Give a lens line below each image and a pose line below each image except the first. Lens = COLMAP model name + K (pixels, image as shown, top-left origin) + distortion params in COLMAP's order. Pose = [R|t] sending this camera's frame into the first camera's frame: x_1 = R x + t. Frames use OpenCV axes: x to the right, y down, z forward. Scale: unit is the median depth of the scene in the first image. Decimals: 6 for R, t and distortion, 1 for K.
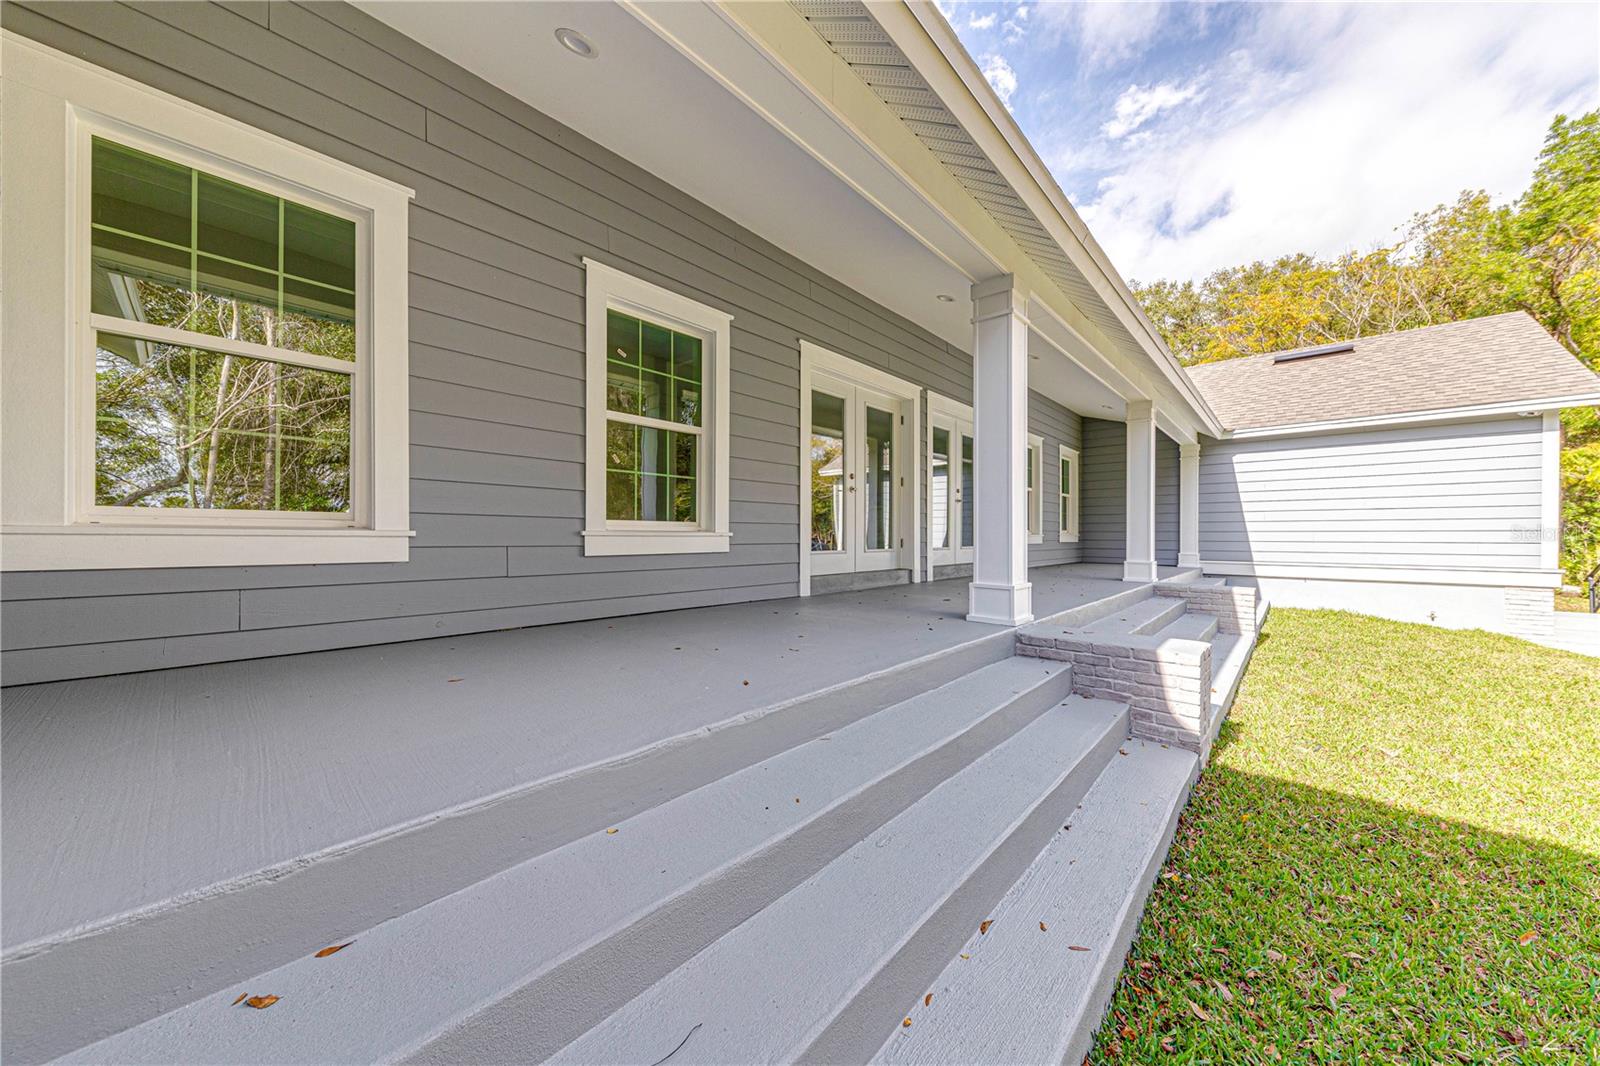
lens RADIAL K [[551.2, 0, 800.0], [0, 551.2, 533.0], [0, 0, 1]] dist [-0.000766, -0.000070]
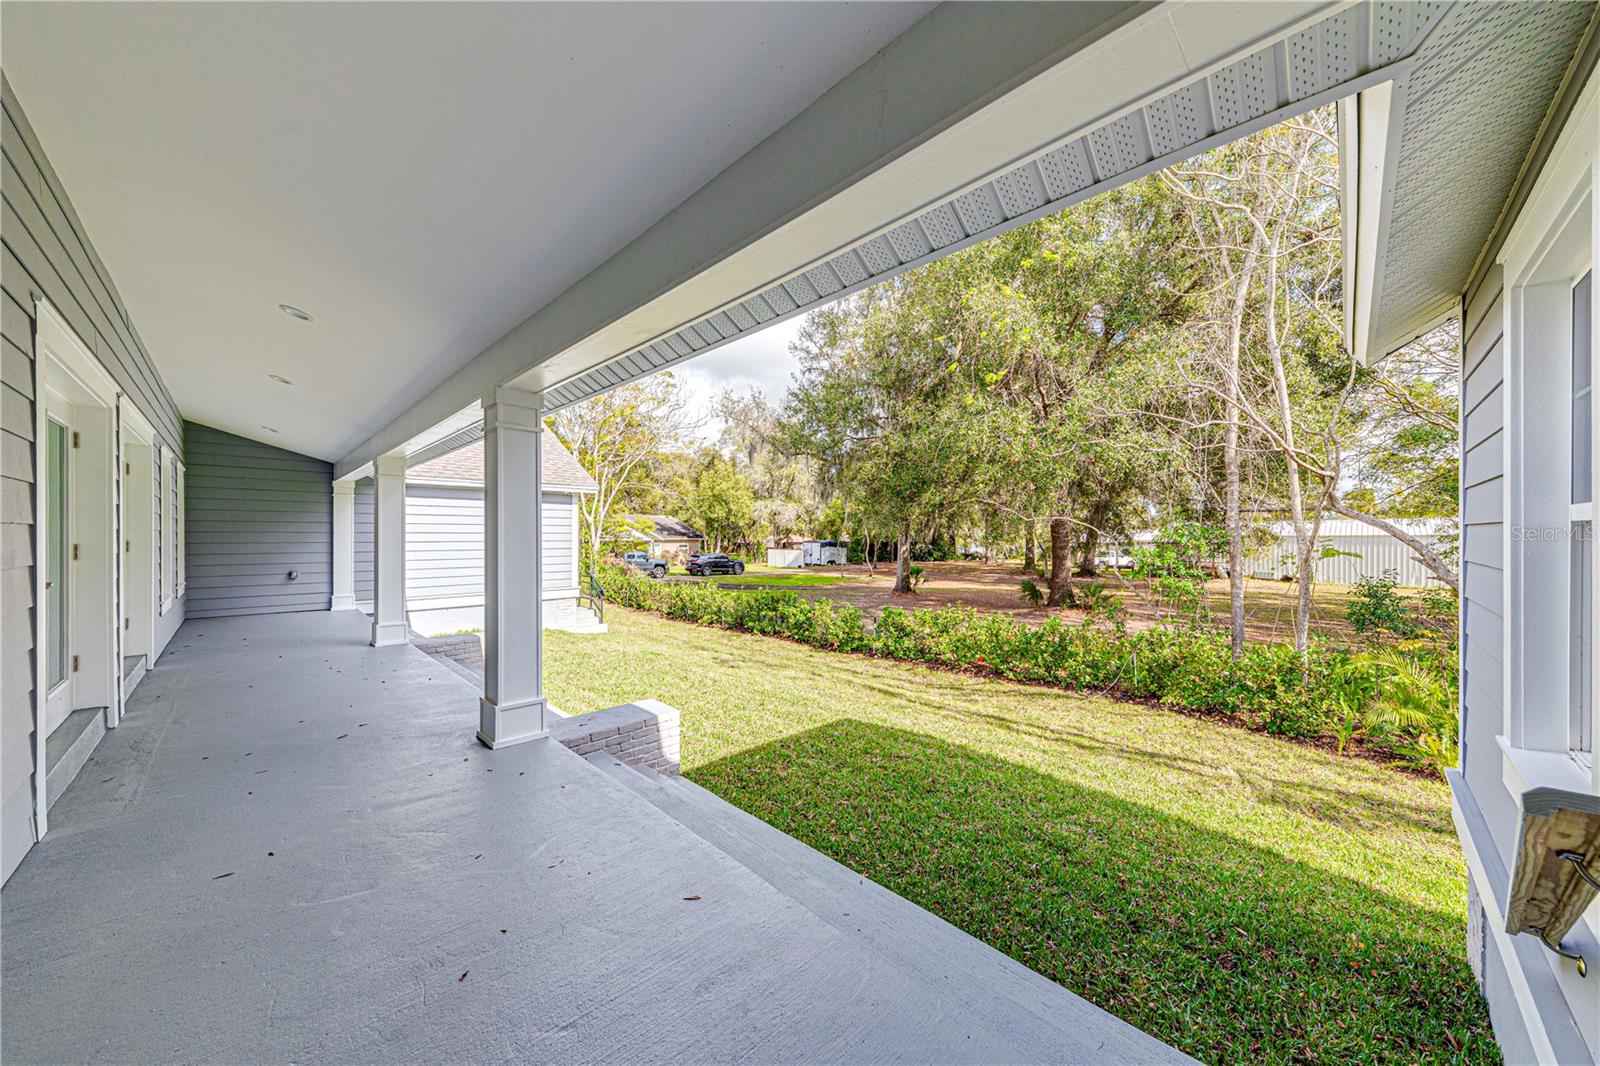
lens RADIAL K [[551.2, 0, 800.0], [0, 551.2, 533.0], [0, 0, 1]] dist [-0.000766, -0.000070]
pose [[0.051532, -0.002258, 0.998669, -0.331632], [-0.001218, 0.999997, 0.002324, -0.115757], [-0.998671, -0.001336, 0.051529, 0.246072]]
